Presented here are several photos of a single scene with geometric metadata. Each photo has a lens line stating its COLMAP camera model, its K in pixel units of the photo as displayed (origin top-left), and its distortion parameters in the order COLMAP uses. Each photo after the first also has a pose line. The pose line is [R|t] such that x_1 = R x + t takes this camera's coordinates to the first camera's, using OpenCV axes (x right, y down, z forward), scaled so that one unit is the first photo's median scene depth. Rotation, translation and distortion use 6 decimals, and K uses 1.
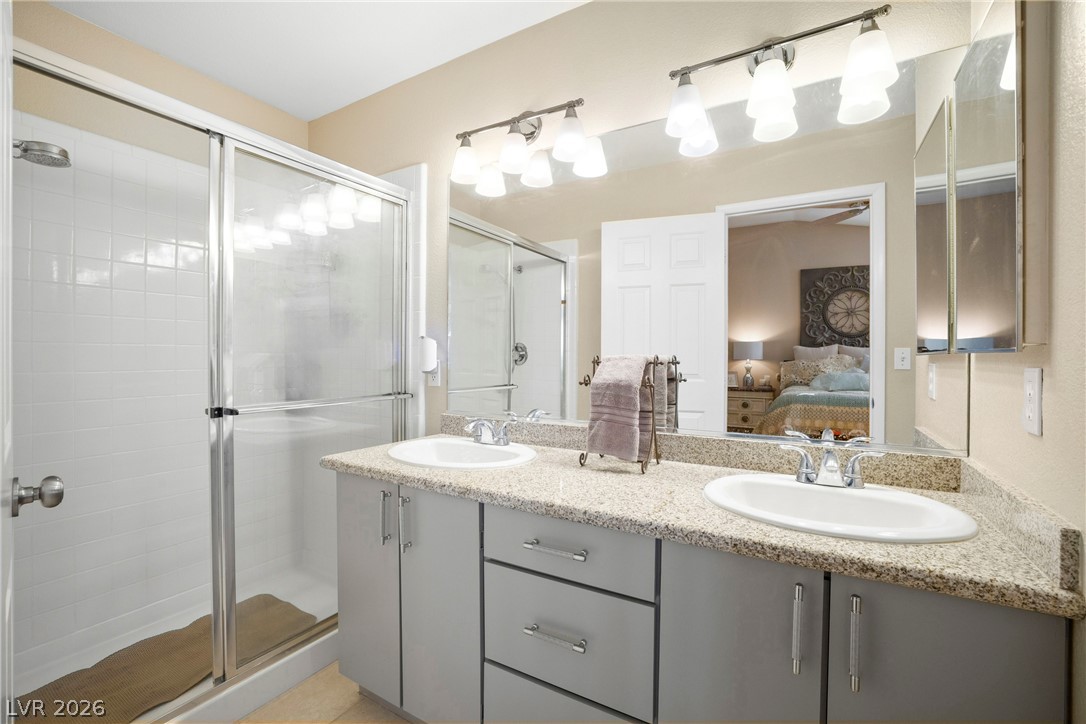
lens RADIAL K [[471.0, 0, 539.1], [0, 471.0, 358.0], [0, 0, 1]] dist [-0.036351, 0.010510]
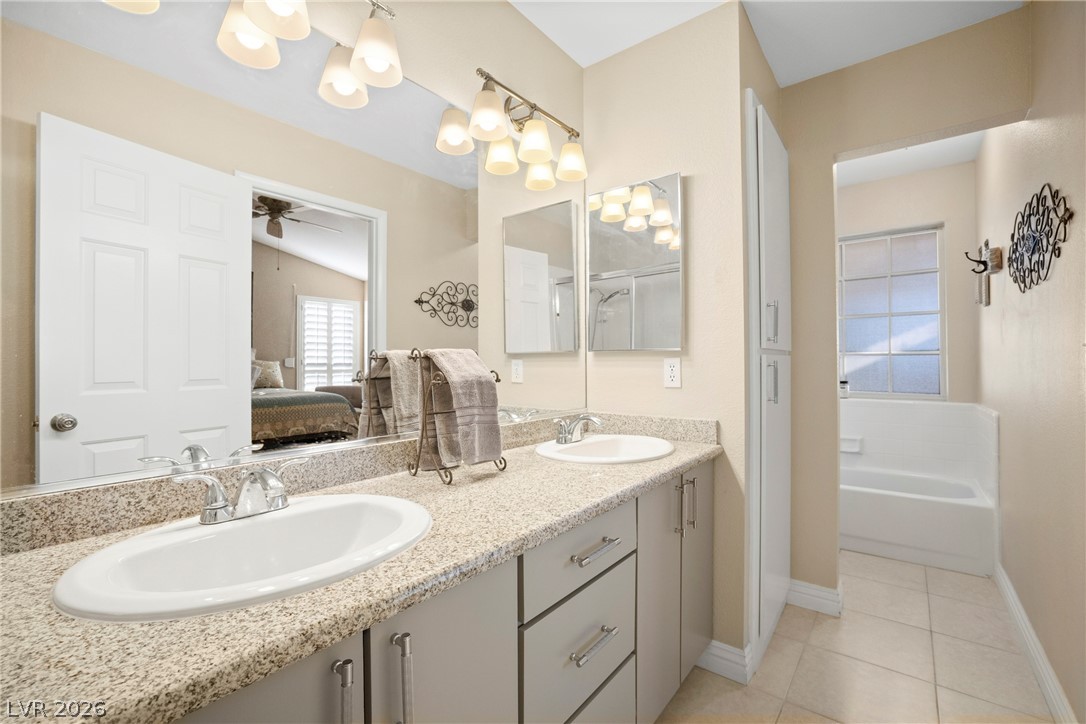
lens RADIAL K [[471.0, 0, 540.3], [0, 471.0, 360.8], [0, 0, 1]] dist [-0.036351, 0.010510]
pose [[0.144872, -0.008111, 0.989417, -0.281269], [0.010438, 0.999923, 0.006668, 0.004299], [-0.989395, 0.009362, 0.144946, 0.295123]]
